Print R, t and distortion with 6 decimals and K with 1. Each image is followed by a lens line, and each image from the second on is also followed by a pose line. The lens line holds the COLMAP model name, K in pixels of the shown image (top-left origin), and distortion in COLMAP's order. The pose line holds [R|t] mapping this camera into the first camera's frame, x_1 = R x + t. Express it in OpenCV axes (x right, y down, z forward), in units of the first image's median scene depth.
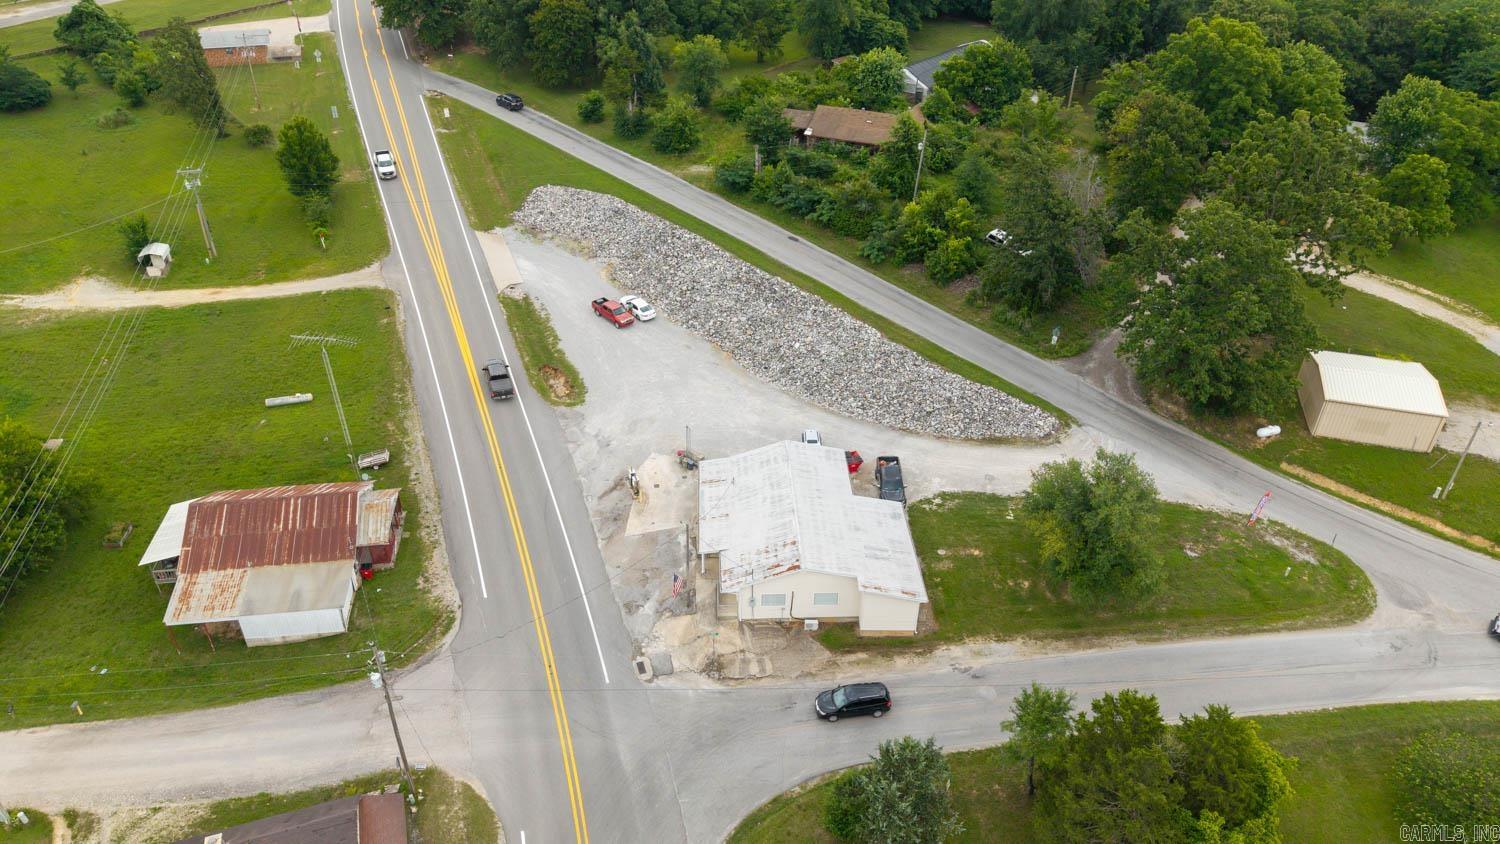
lens RADIAL K [[1002.8, 0, 746.4], [0, 1002.8, 424.3], [0, 0, 1]] dist [0.056029, -0.049805]
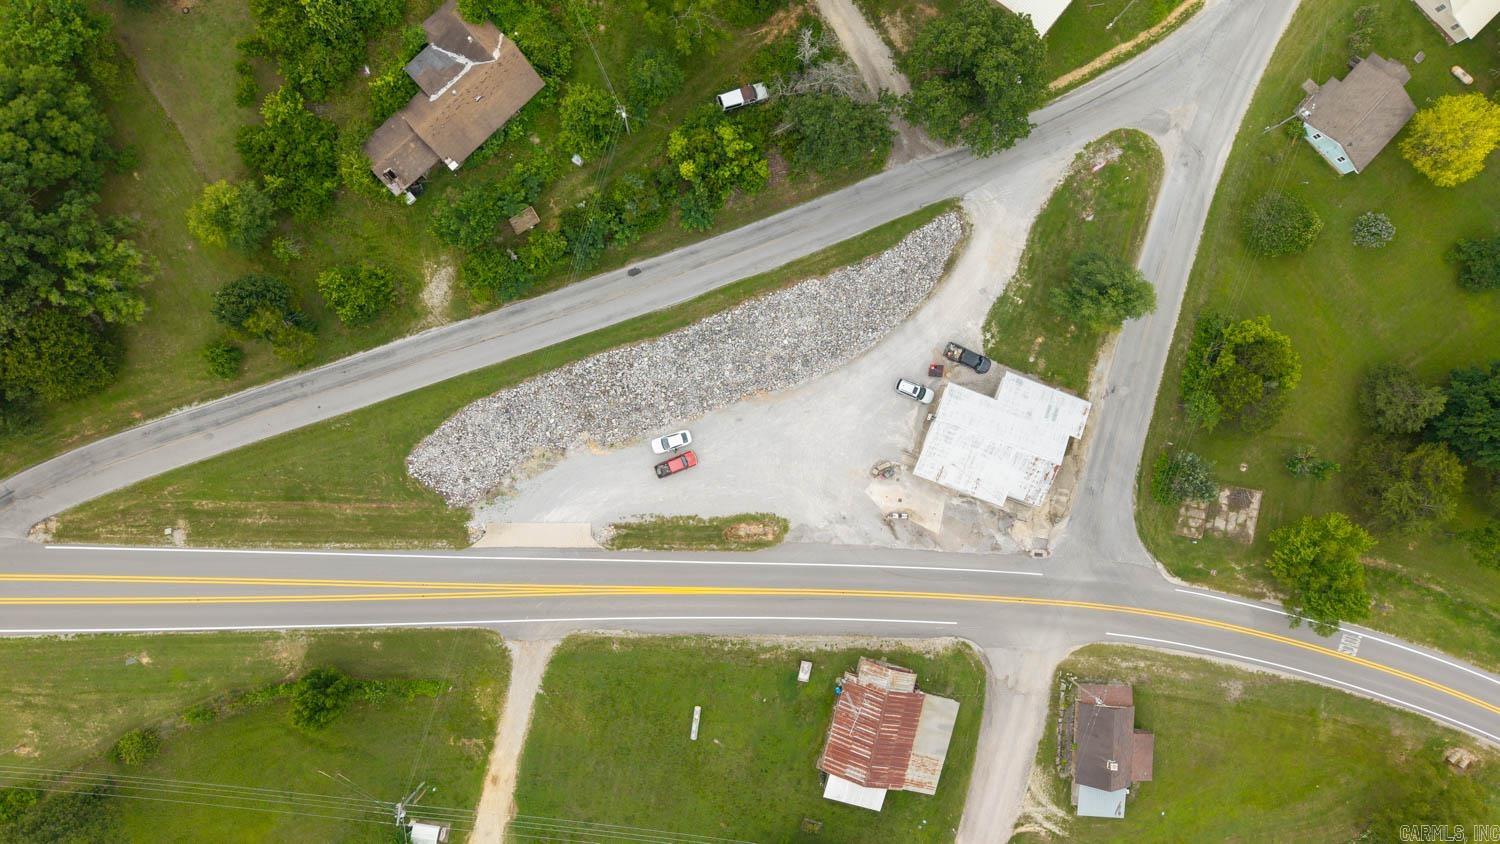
lens RADIAL K [[1002.8, 0, 746.4], [0, 1002.8, 424.3], [0, 0, 1]] dist [0.056029, -0.049805]
pose [[0.385397, -0.922742, -0.003899, -0.062178], [0.489220, 0.200744, 0.848744, -1.228965], [-0.782389, -0.329011, 0.528790, 0.390480]]
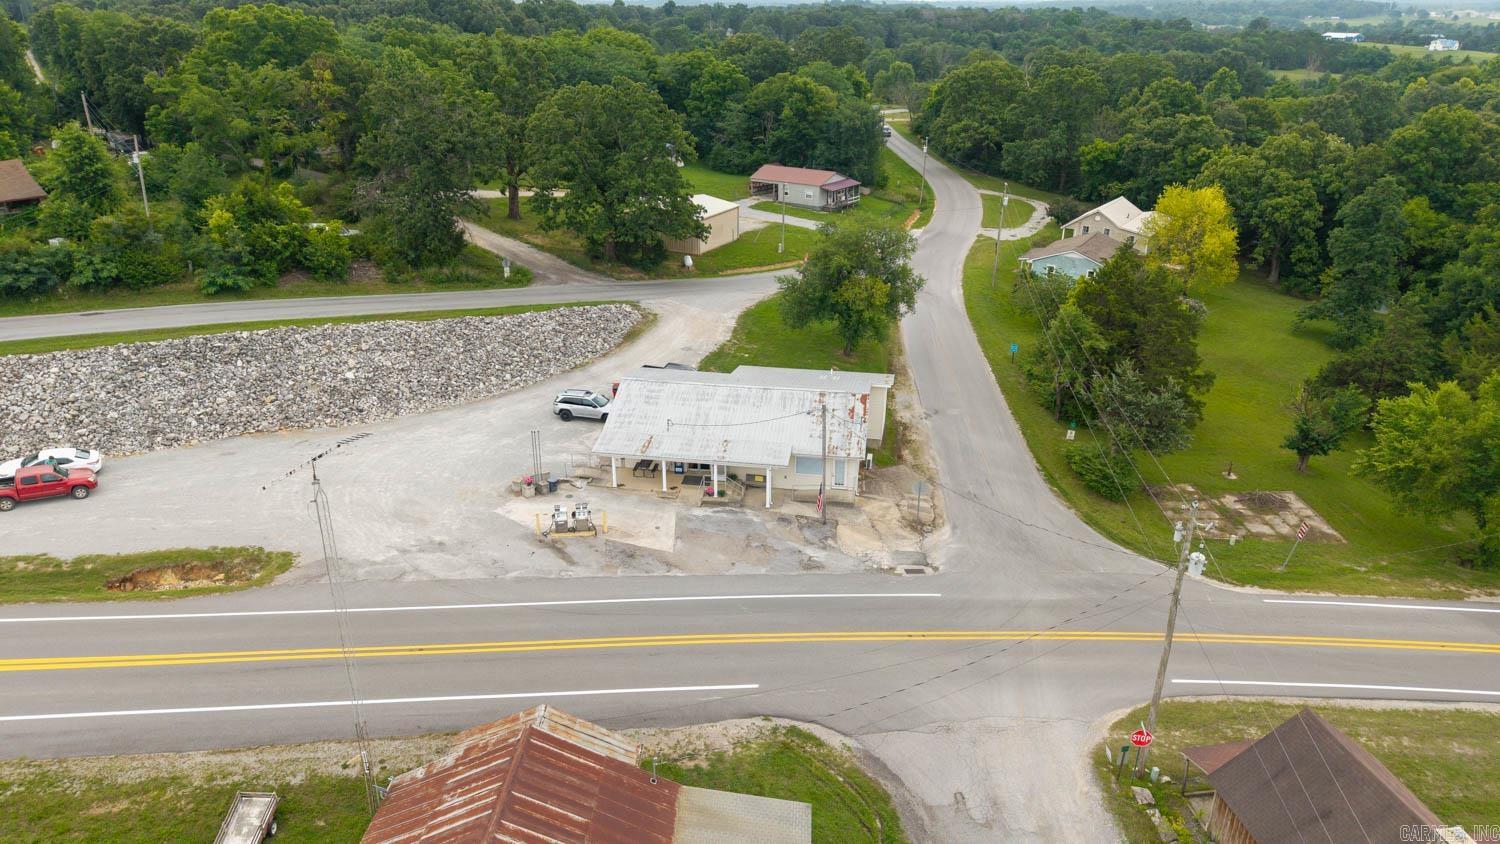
lens RADIAL K [[1002.8, 0, 746.4], [0, 1002.8, 424.3], [0, 0, 1]] dist [0.056029, -0.049805]
pose [[0.194738, -0.392328, 0.898975, -0.592509], [0.529498, 0.813551, 0.240346, -0.081969], [-0.825656, 0.429201, 0.366166, 0.579812]]
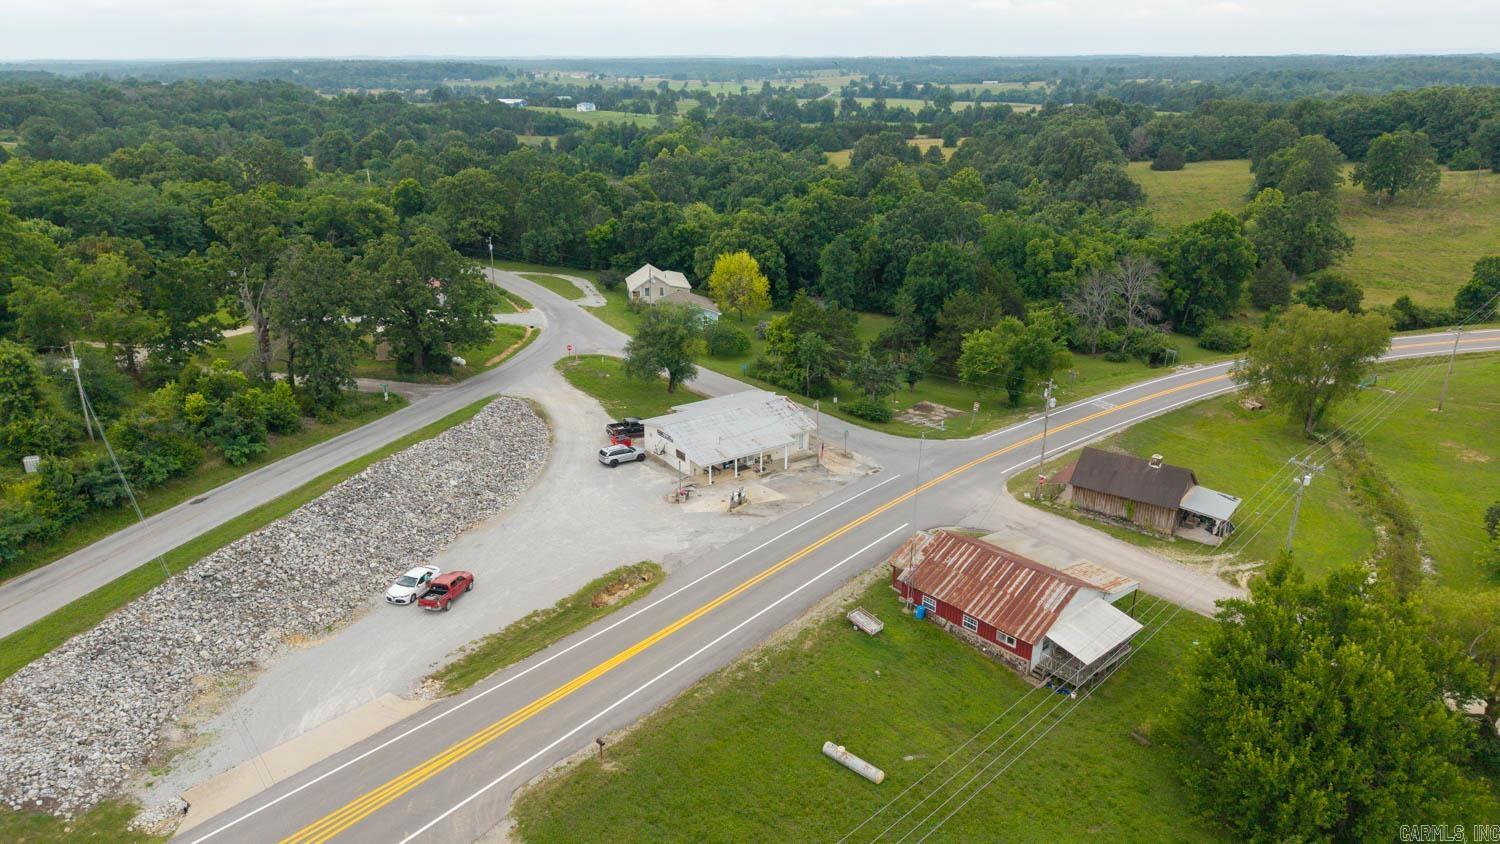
lens RADIAL K [[1002.8, 0, 746.4], [0, 1002.8, 424.3], [0, 0, 1]] dist [0.056029, -0.049805]
pose [[-0.545463, -0.298111, 0.783327, -0.868048], [0.449185, 0.685073, 0.573505, -0.569740], [-0.707604, 0.664684, -0.239775, 1.091075]]
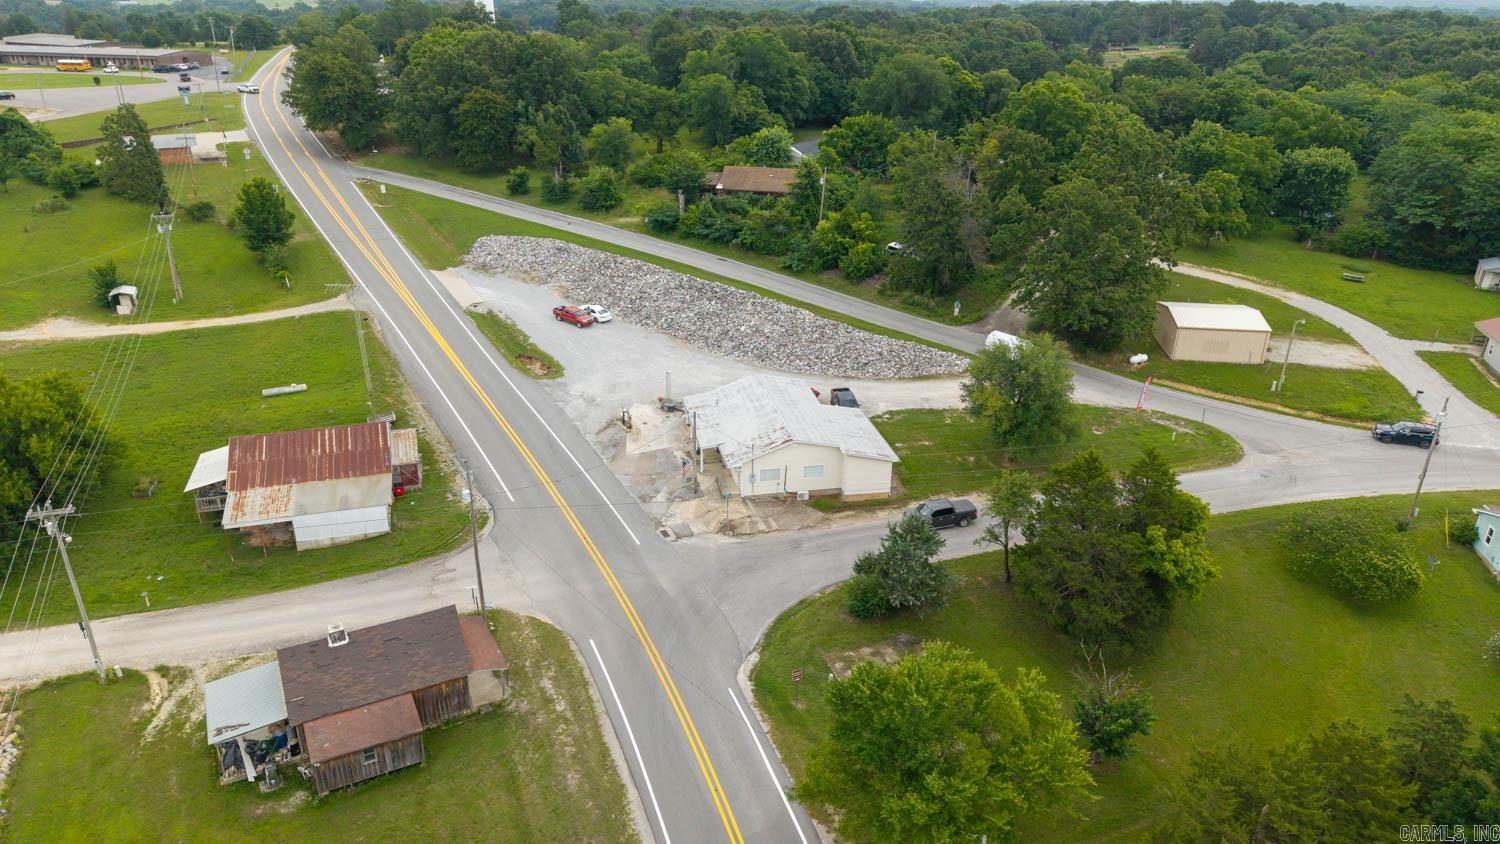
lens RADIAL K [[1002.8, 0, 746.4], [0, 1002.8, 424.3], [0, 0, 1]] dist [0.056029, -0.049805]
pose [[0.988142, -0.063714, 0.139700, -0.122989], [0.085772, 0.983700, -0.158044, 0.230739], [-0.127353, 0.168152, 0.977500, -0.112019]]
